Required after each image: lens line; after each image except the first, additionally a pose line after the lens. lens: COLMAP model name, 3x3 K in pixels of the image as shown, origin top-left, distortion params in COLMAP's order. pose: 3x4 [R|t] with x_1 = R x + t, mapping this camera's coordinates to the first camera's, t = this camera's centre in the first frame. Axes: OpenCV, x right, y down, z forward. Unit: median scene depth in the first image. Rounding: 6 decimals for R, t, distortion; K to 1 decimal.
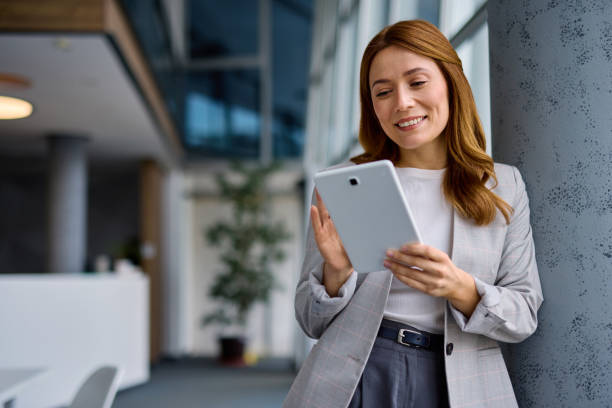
lens RADIAL K [[874.4, 0, 314.6], [0, 874.4, 204.8], [0, 0, 1]] dist [-0.034225, -0.042663]
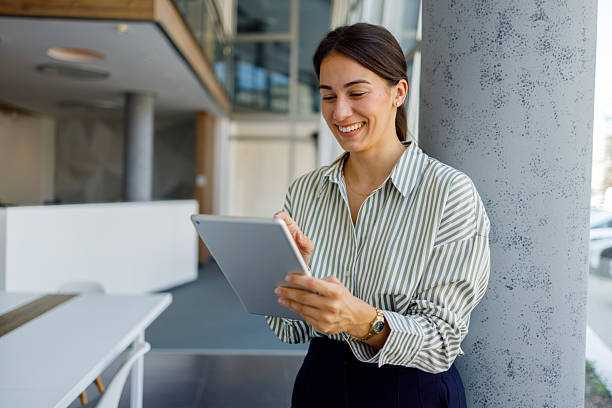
lens RADIAL K [[632.5, 0, 306.0], [0, 632.5, 204.0], [0, 0, 1]] dist [-0.001144, -0.008859]
pose [[0.998219, 0.034790, -0.048452, 0.112844], [-0.029444, 0.993825, 0.106980, -0.119544], [0.051875, -0.105363, 0.993080, 0.204074]]
